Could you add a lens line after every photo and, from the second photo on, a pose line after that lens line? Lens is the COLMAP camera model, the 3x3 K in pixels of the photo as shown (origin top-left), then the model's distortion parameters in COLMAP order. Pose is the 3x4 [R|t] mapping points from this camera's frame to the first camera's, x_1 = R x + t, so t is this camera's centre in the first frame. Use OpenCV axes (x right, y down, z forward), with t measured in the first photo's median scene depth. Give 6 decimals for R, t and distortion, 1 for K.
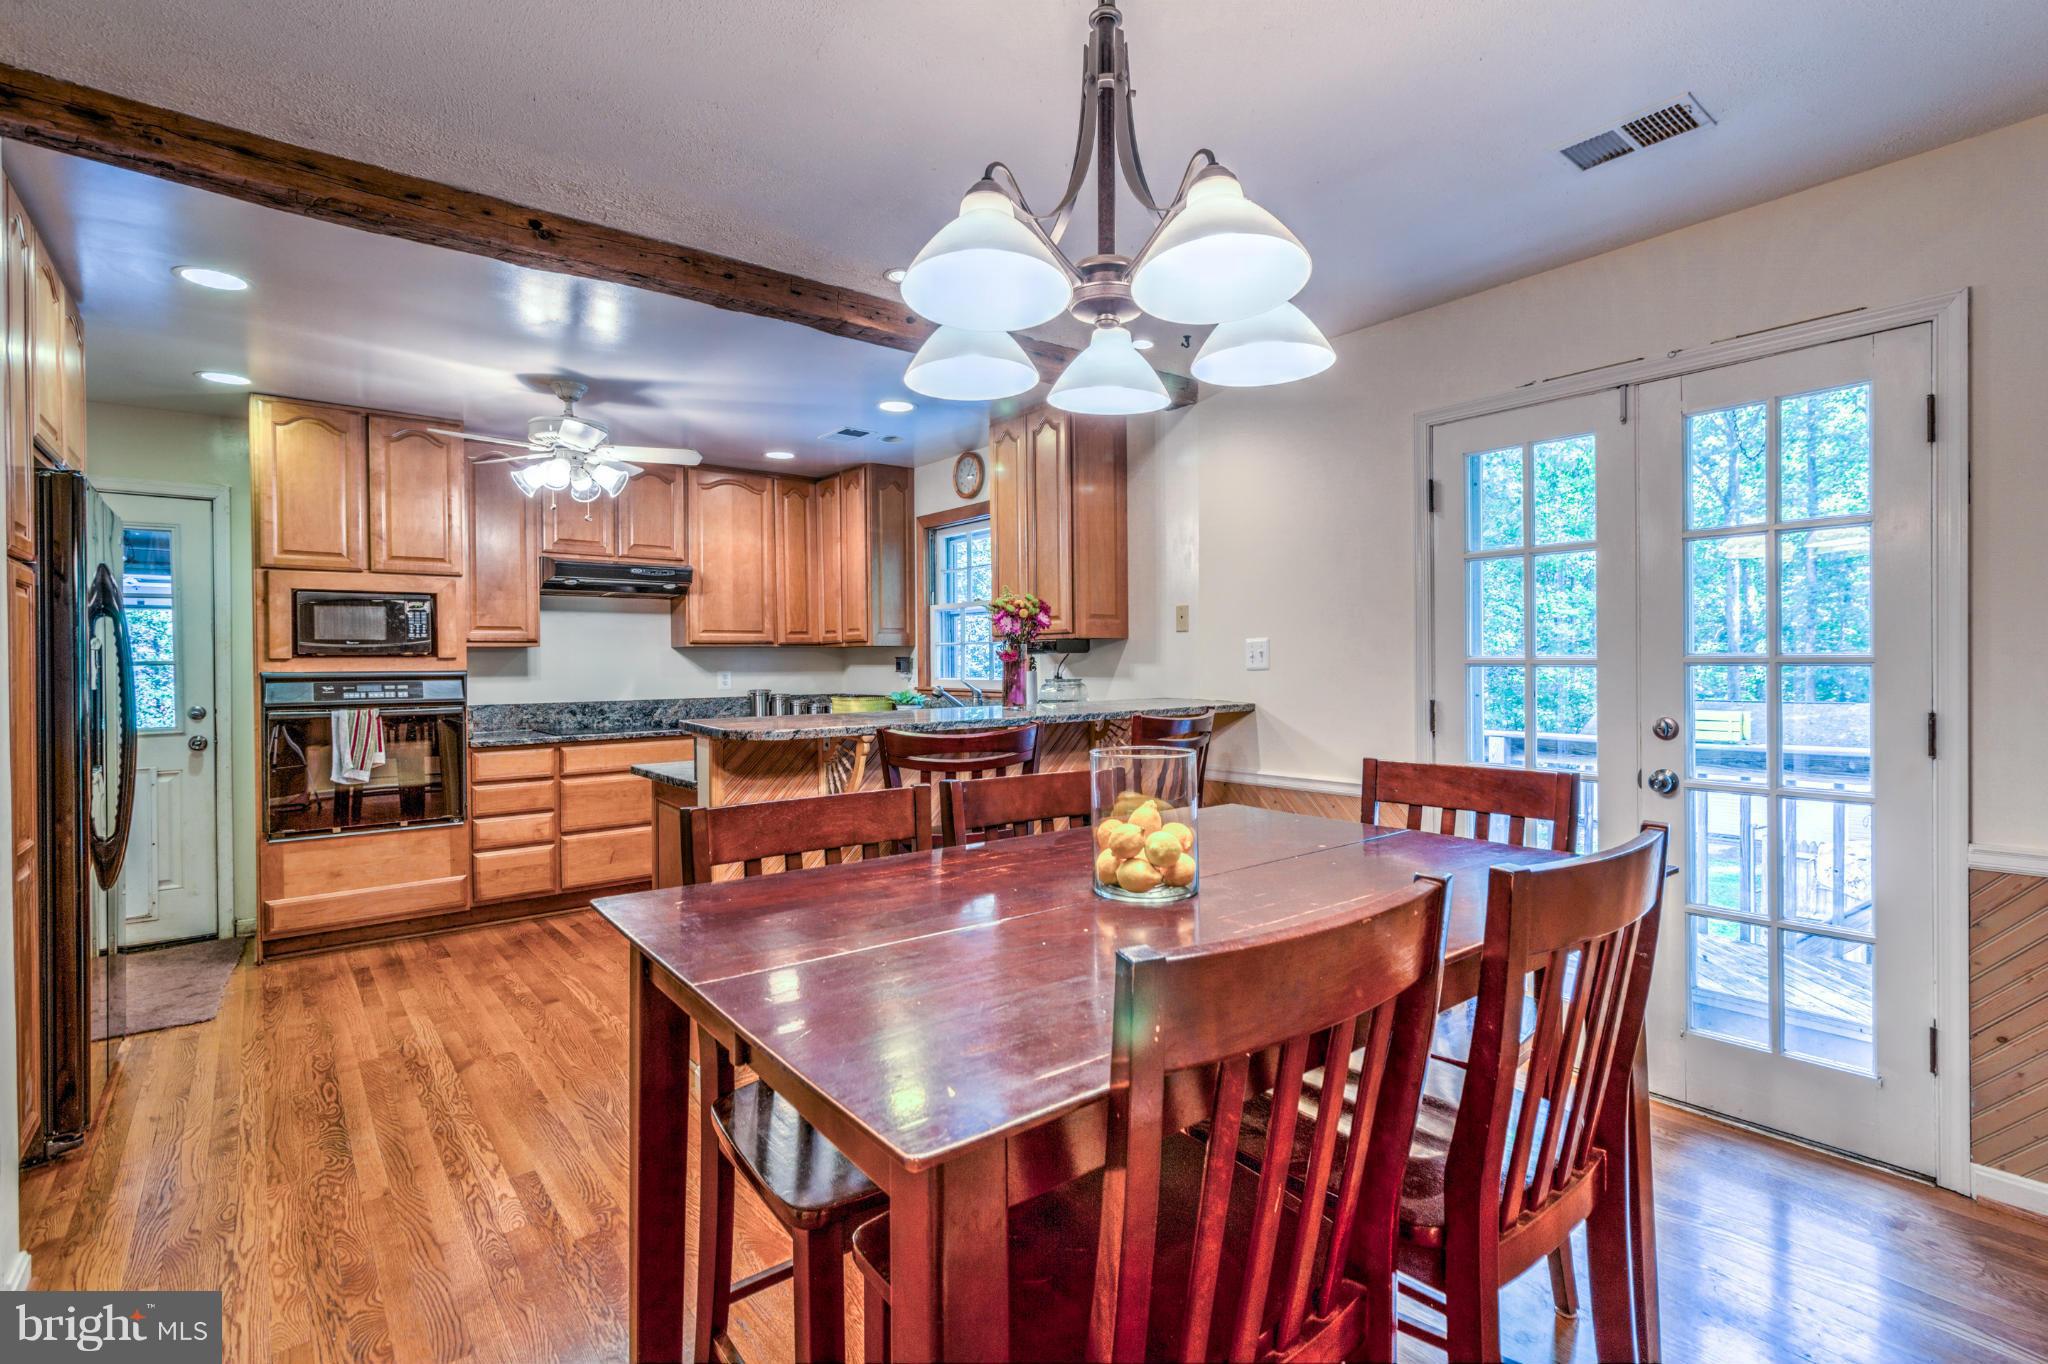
lens RADIAL K [[939.6, 0, 1043.2], [0, 939.6, 666.2], [0, 0, 1]] dist [0.001737, -0.000053]
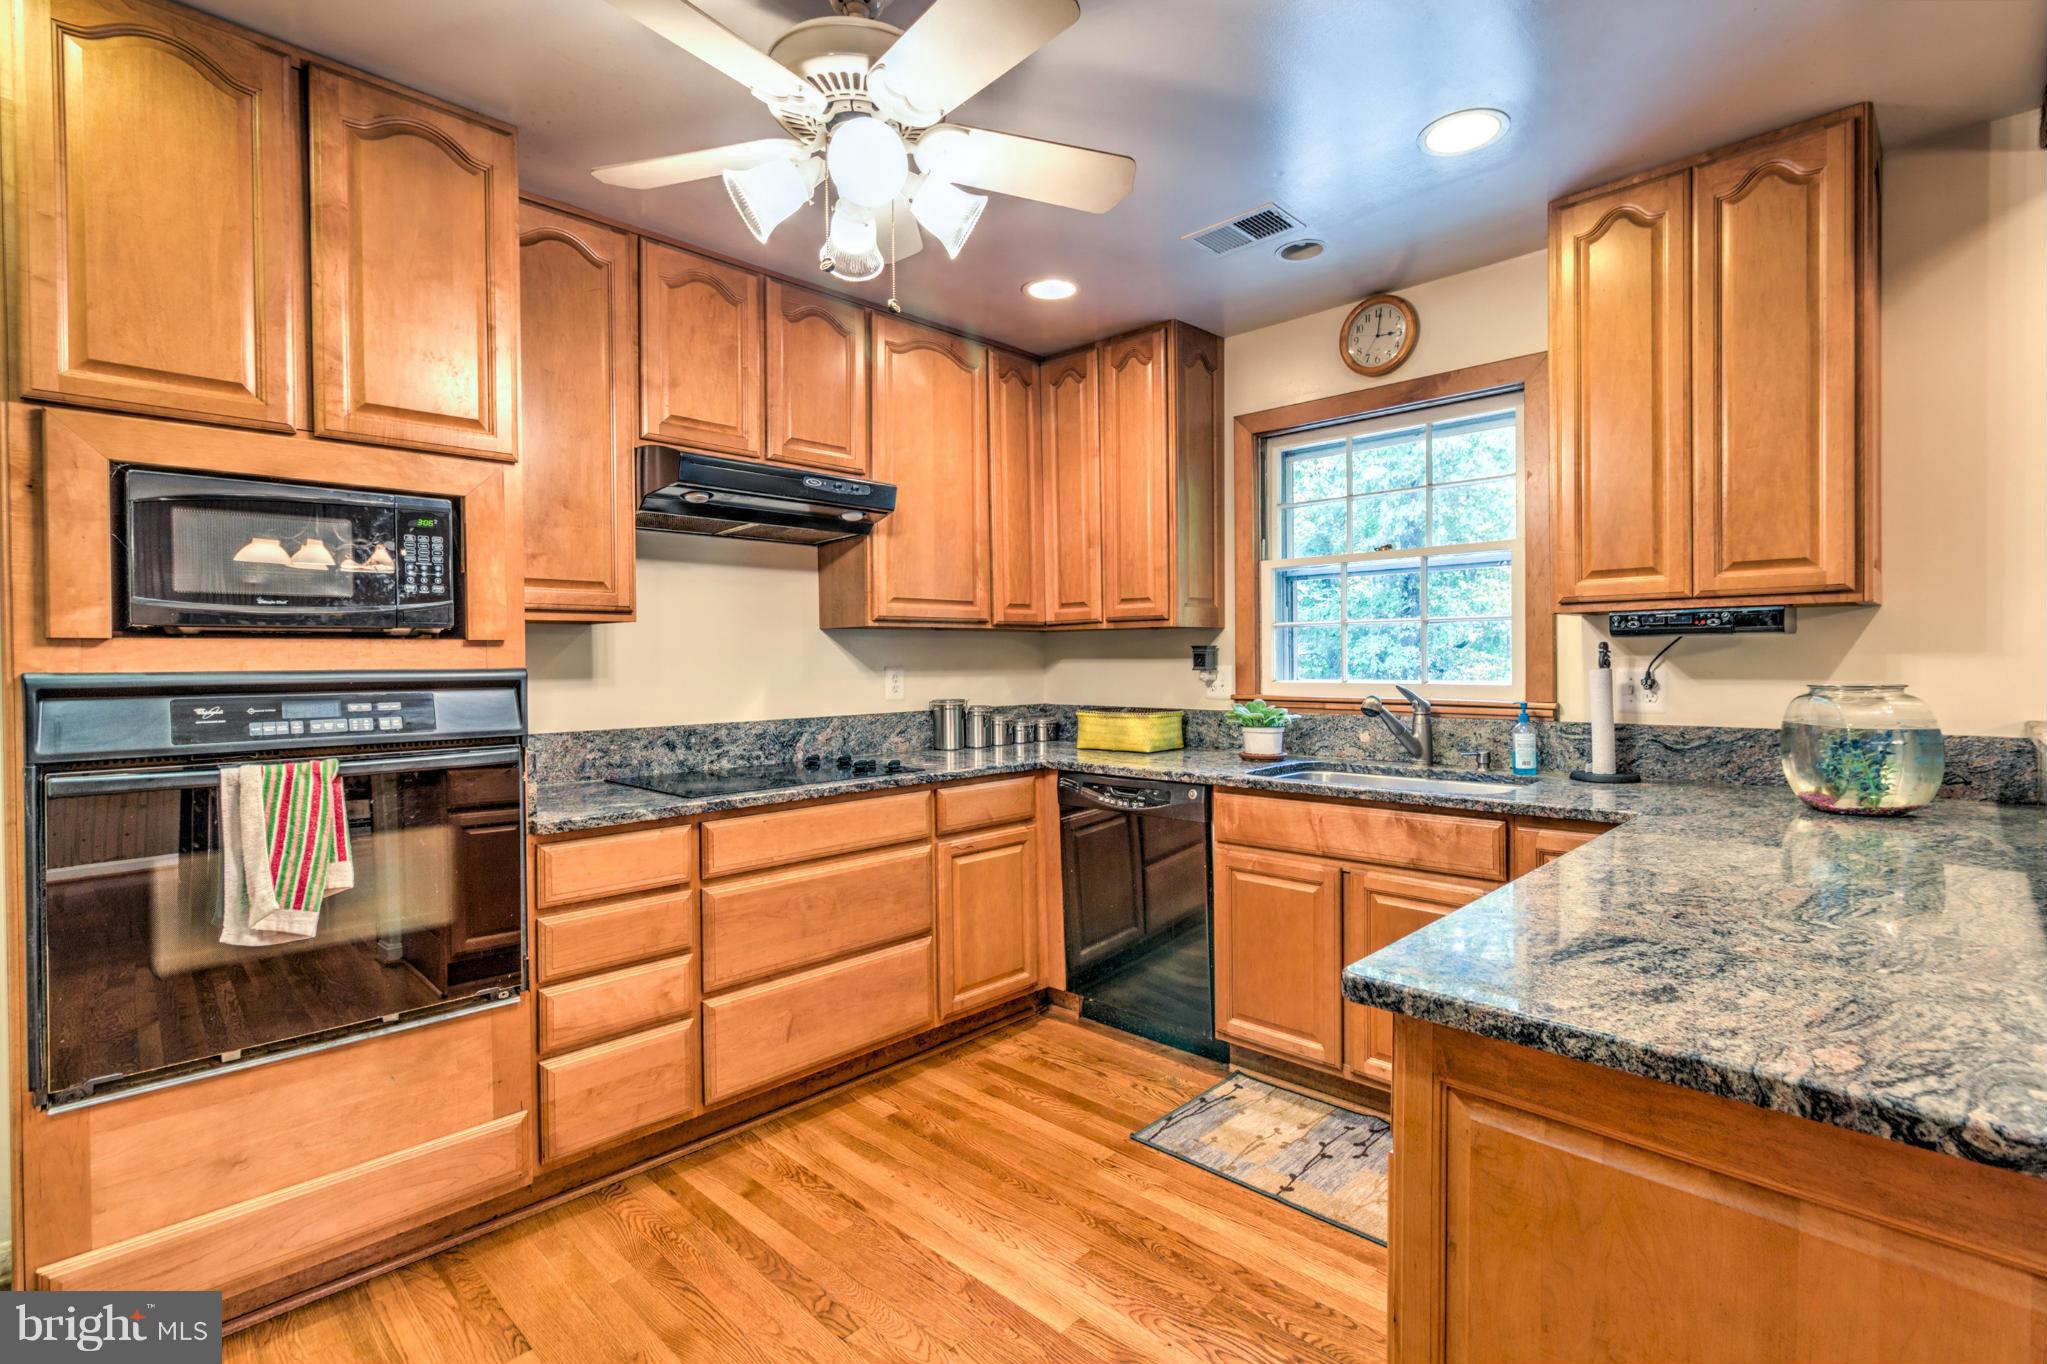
lens RADIAL K [[953.6, 0, 1048.3], [0, 953.6, 666.9], [0, 0, 1]] dist [0.002389, 0.000269]
pose [[0.993184, -0.001319, 0.116550, -0.412937], [0.000988, 0.999995, 0.002893, 0.002674], [-0.116553, -0.002758, 0.993181, 0.504117]]
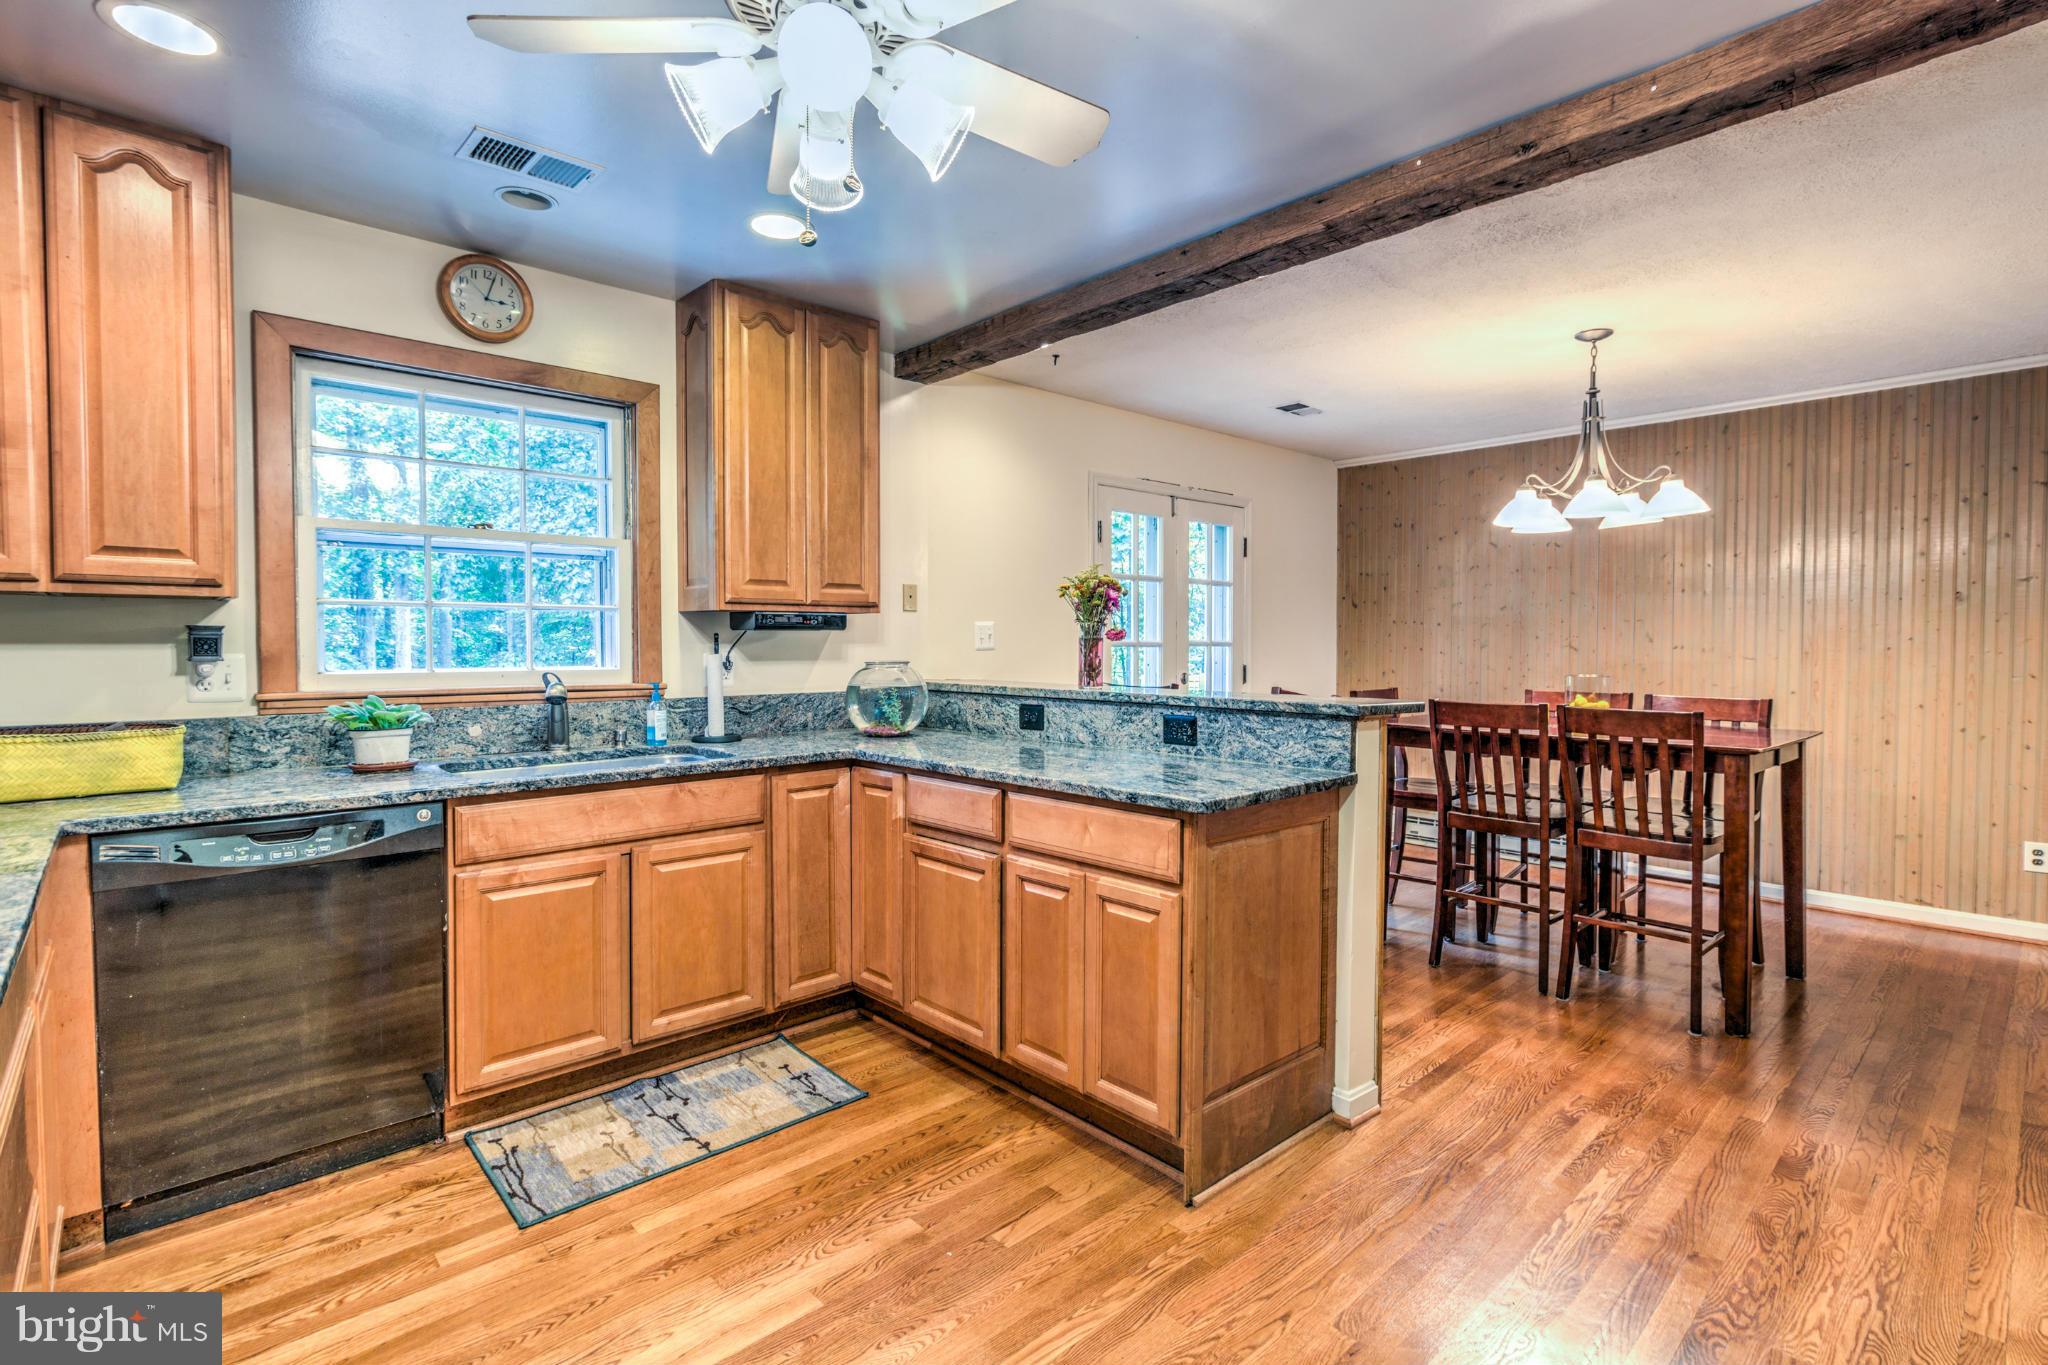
lens RADIAL K [[954.1, 0, 1048.8], [0, 954.1, 667.4], [0, 0, 1]] dist [0.002389, 0.000269]
pose [[-0.061654, -0.016925, 0.997954, -0.768149], [0.005559, 0.999835, 0.017300, 0.004657], [-0.998082, 0.006614, -0.061549, 0.827448]]
